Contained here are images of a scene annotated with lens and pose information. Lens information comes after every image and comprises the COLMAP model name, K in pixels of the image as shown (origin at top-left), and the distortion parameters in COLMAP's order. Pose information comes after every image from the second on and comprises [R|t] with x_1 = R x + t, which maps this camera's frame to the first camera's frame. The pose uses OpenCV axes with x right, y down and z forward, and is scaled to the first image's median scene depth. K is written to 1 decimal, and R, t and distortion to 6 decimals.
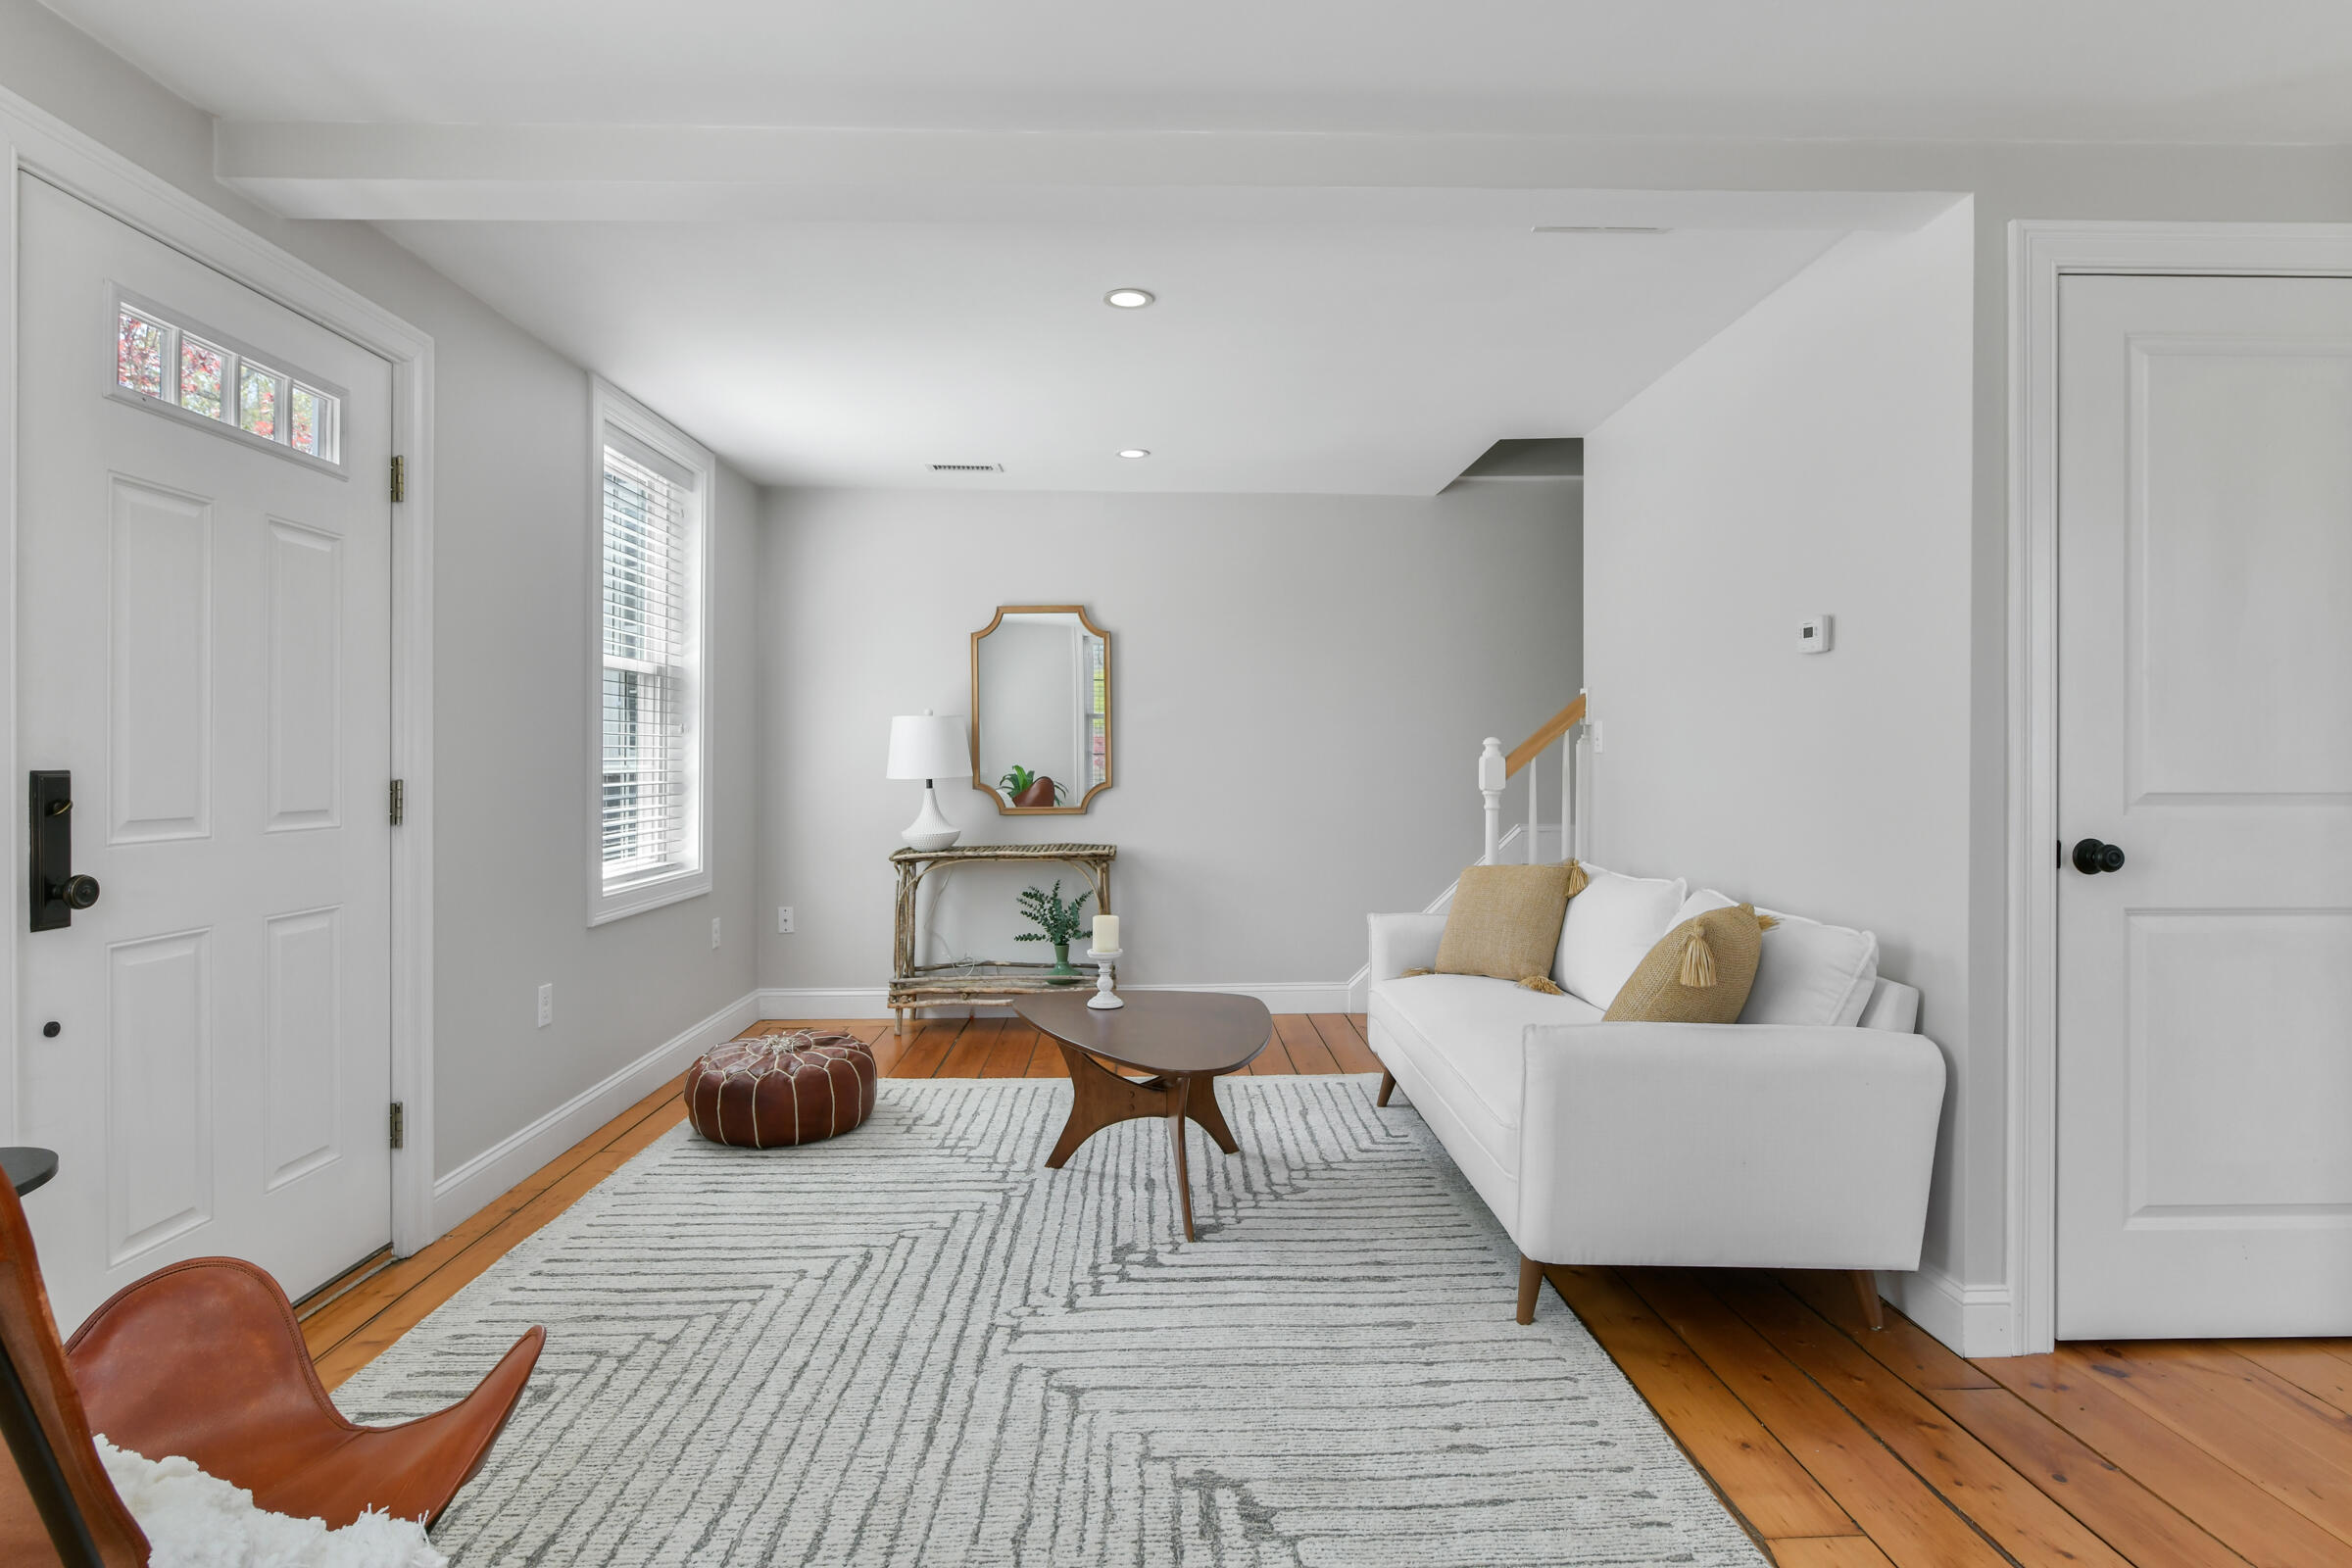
lens RADIAL K [[1195.3, 0, 1180.2], [0, 1195.3, 766.3], [0, 0, 1]] dist [-0.004407, 0.001070]
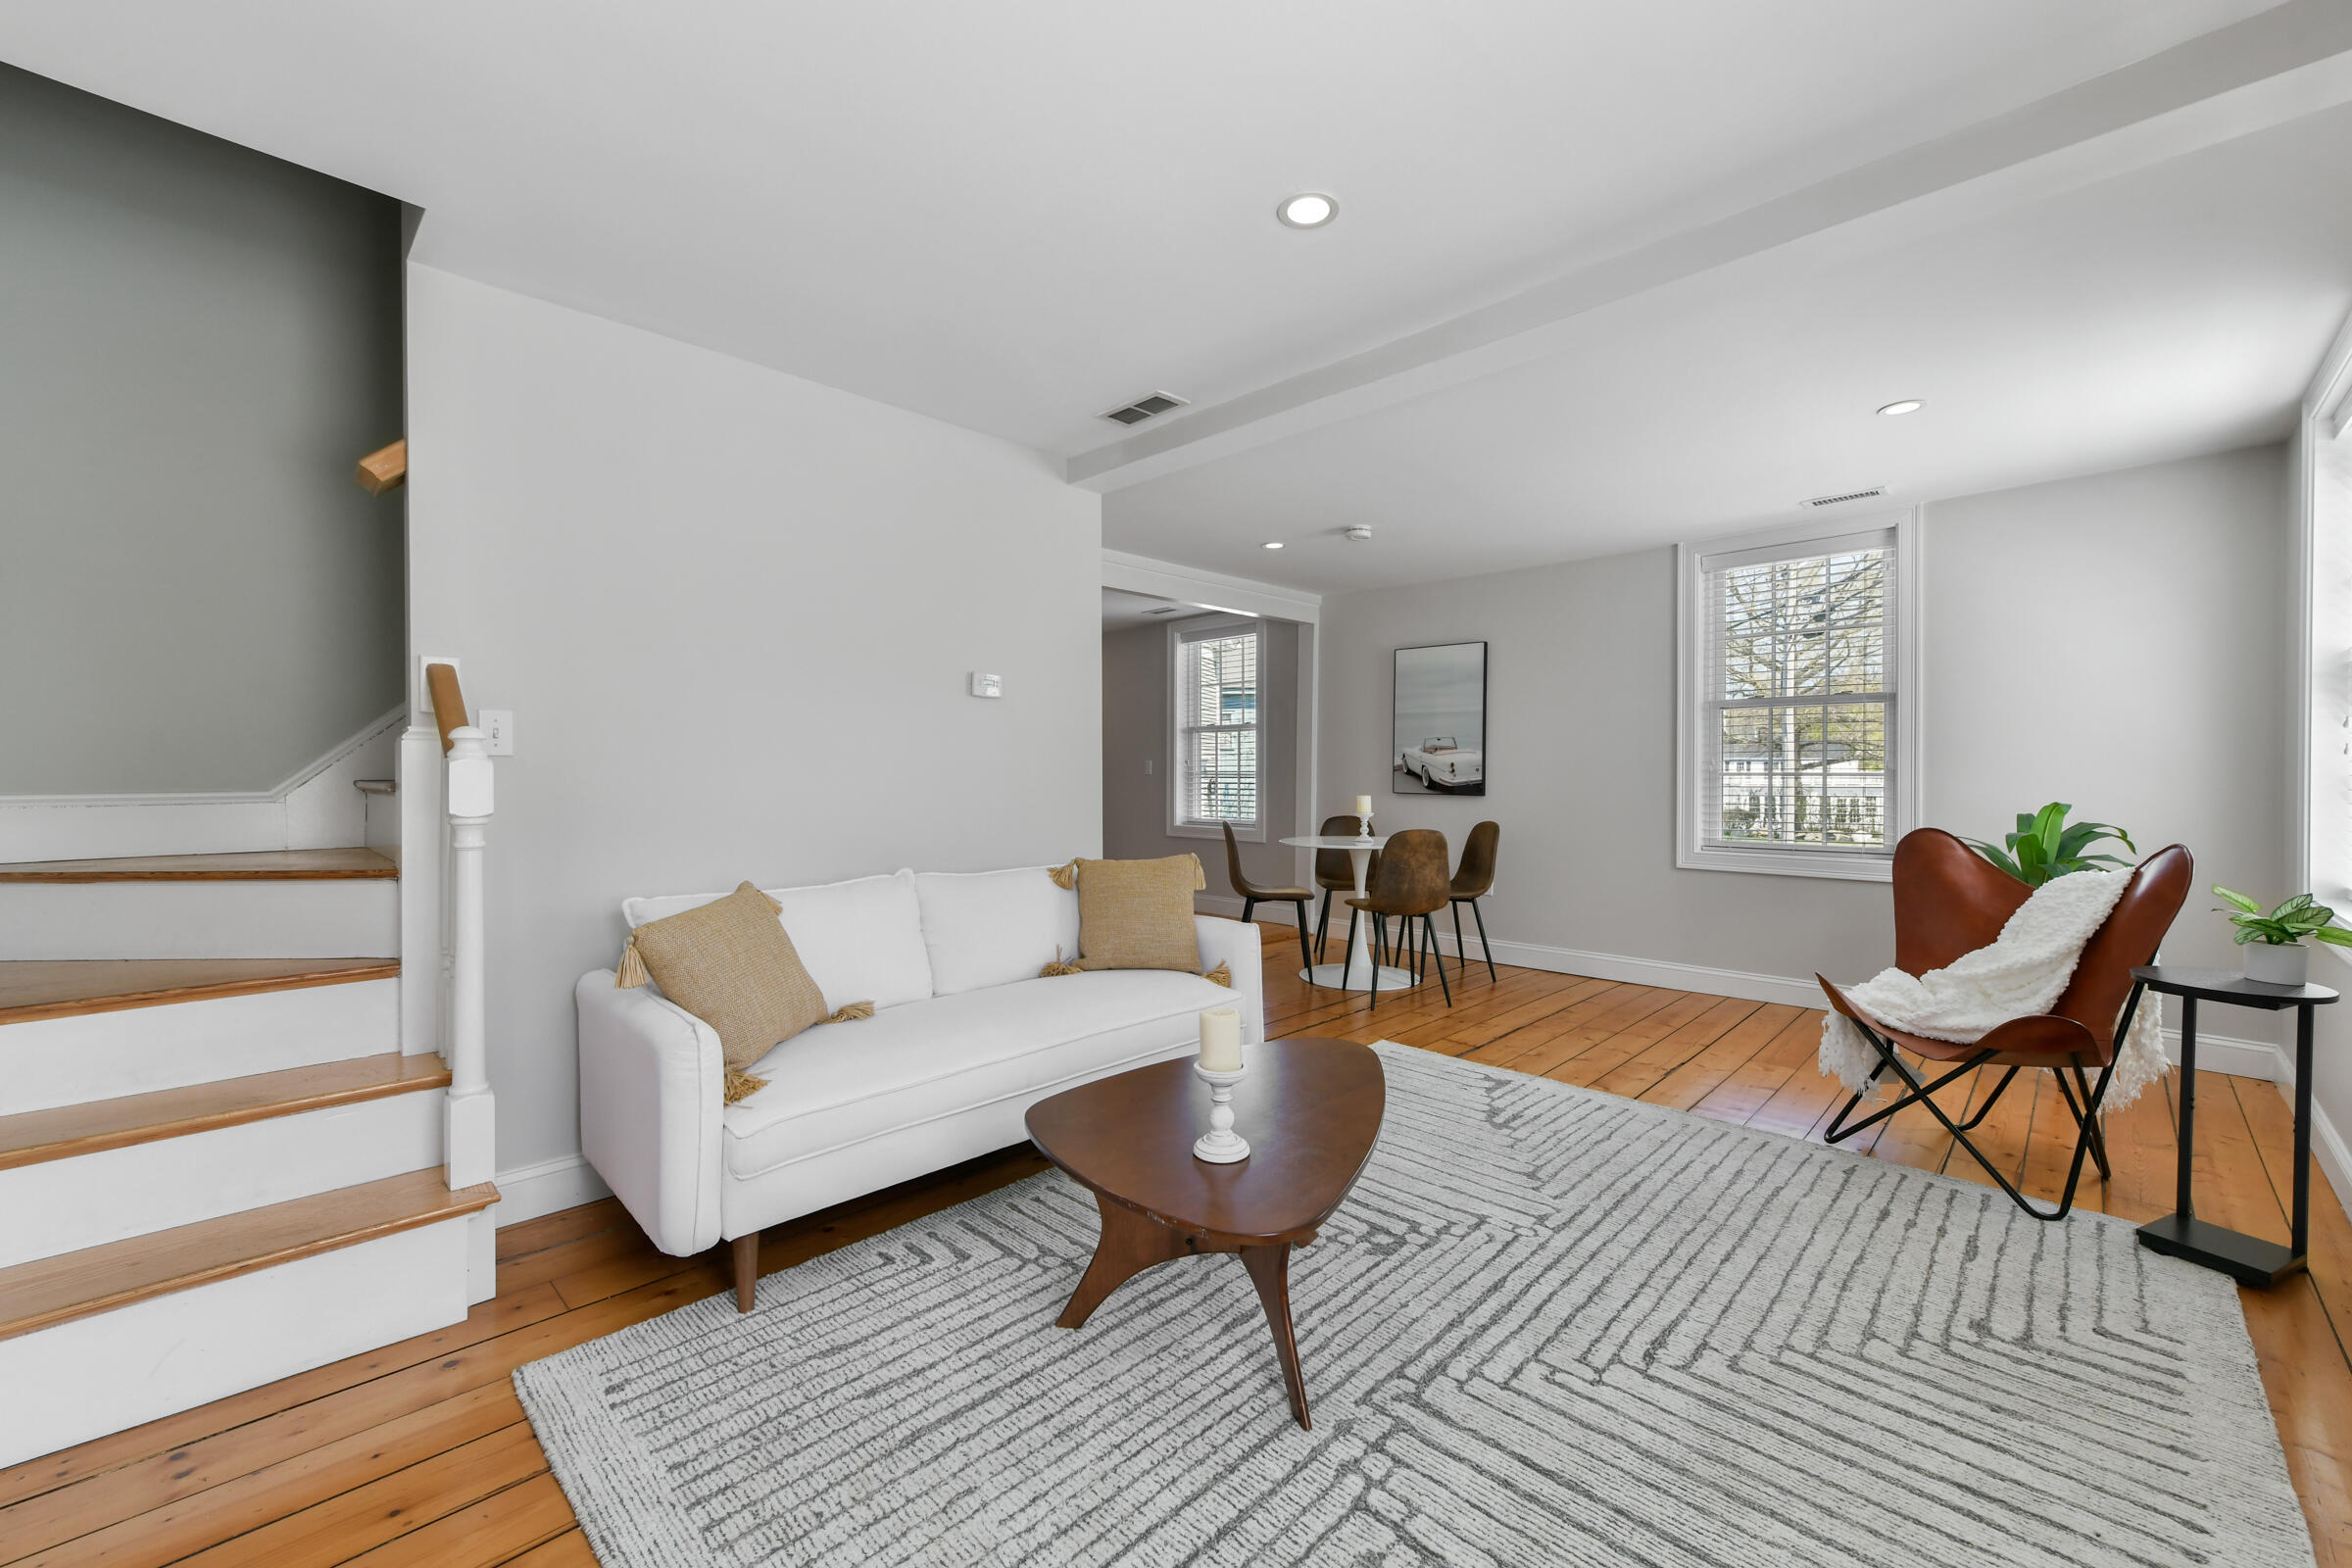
lens RADIAL K [[939.4, 0, 1186.0], [0, 939.4, 784.3], [0, 0, 1]] dist [0.002027, 0.001290]
pose [[-0.698296, -0.009368, 0.715748, -0.504711], [0.002211, 0.999881, 0.015244, -0.004327], [-0.715806, 0.012228, -0.698192, 1.692395]]
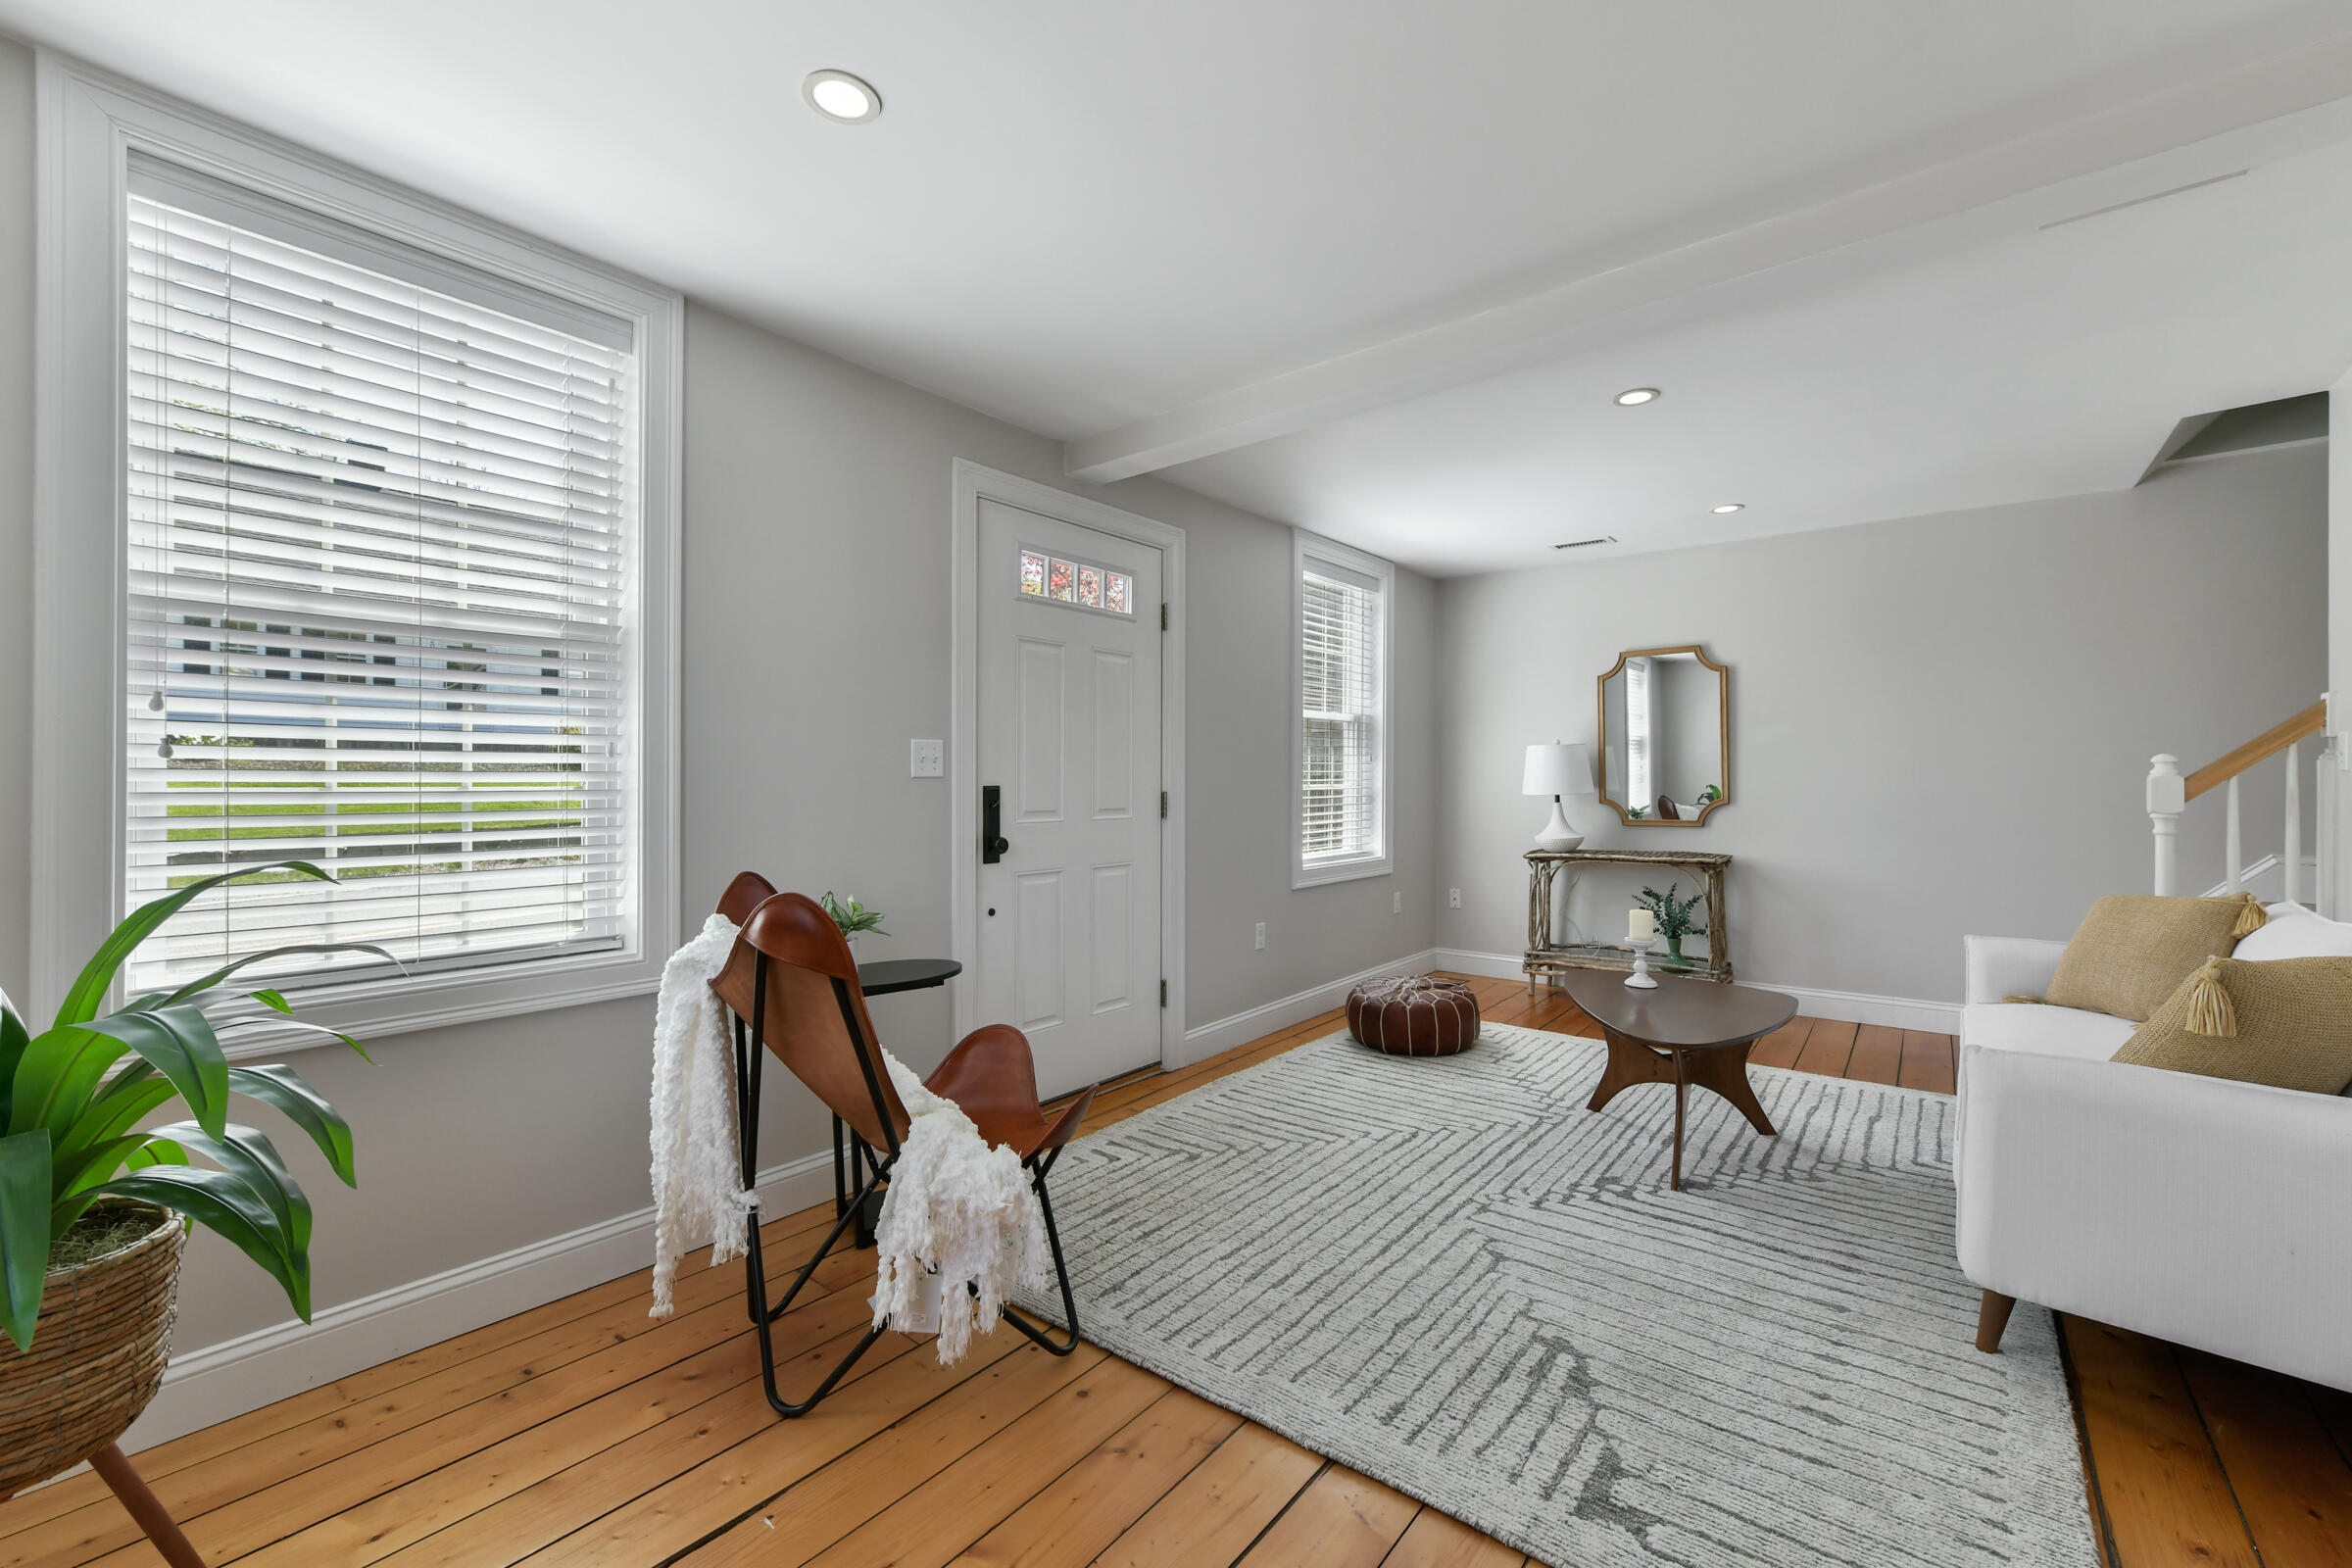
lens RADIAL K [[951.5, 0, 1193.4], [0, 951.5, 778.8], [0, 0, 1]] dist [0.000388, 0.001727]
pose [[0.765977, -0.002011, -0.642865, 0.257630], [-0.001989, 0.999983, -0.005498, -0.000219], [0.642865, 0.005490, 0.765960, -0.023062]]
